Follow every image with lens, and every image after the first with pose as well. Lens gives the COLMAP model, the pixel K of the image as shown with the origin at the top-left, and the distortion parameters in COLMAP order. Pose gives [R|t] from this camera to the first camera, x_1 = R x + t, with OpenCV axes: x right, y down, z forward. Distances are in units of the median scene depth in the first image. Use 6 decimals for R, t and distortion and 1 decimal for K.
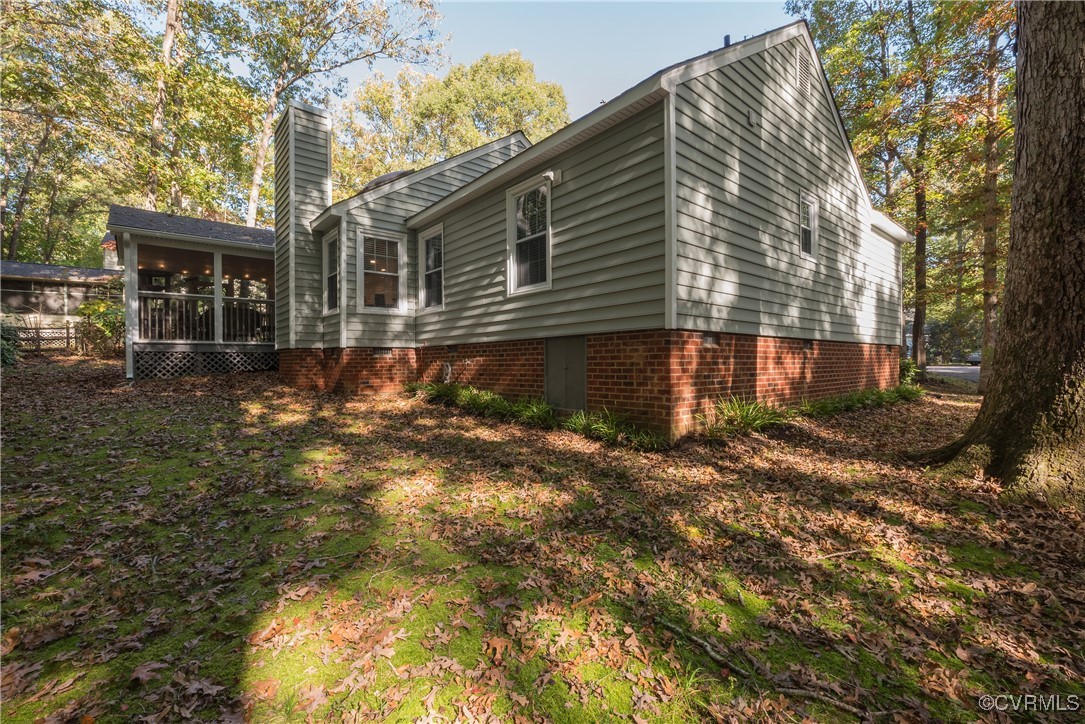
lens RADIAL K [[458.2, 0, 541.6], [0, 458.2, 358.3], [0, 0, 1]] dist [-0.003206, -0.000193]
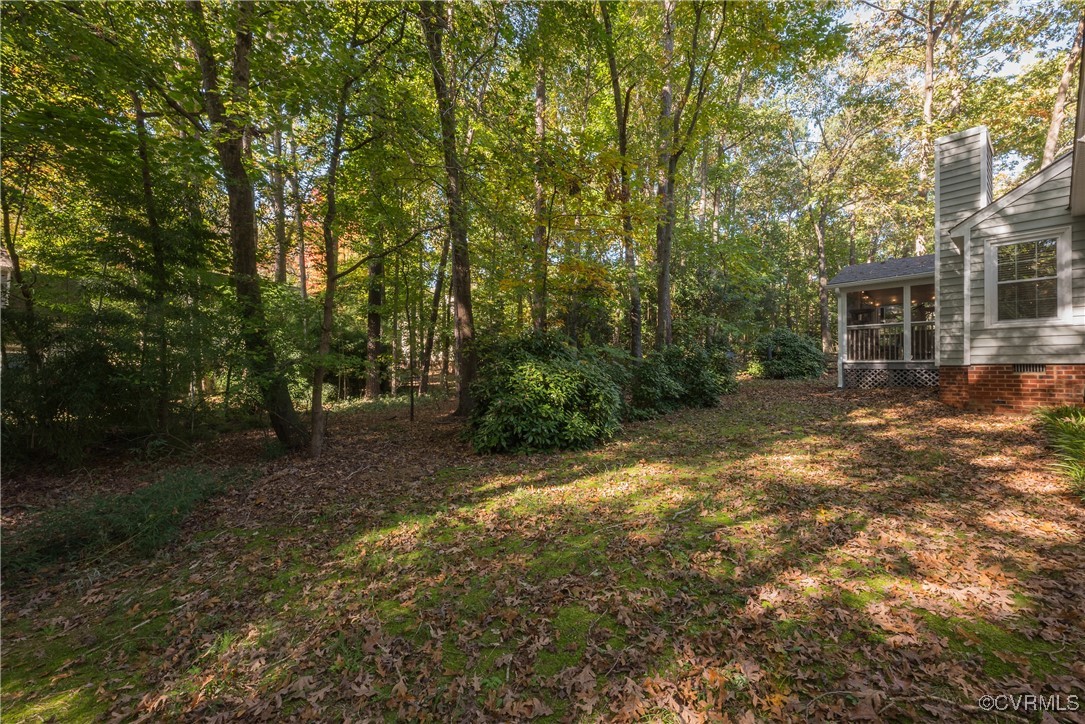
lens RADIAL K [[438.2, 0, 541.9], [0, 438.2, 366.4], [0, 0, 1]] dist [0.000151, -0.000003]
pose [[-0.006307, -0.005744, -0.999964, 0.514957], [-0.006246, 0.999964, -0.005705, -0.009991], [0.999961, 0.006210, -0.006343, 0.068854]]
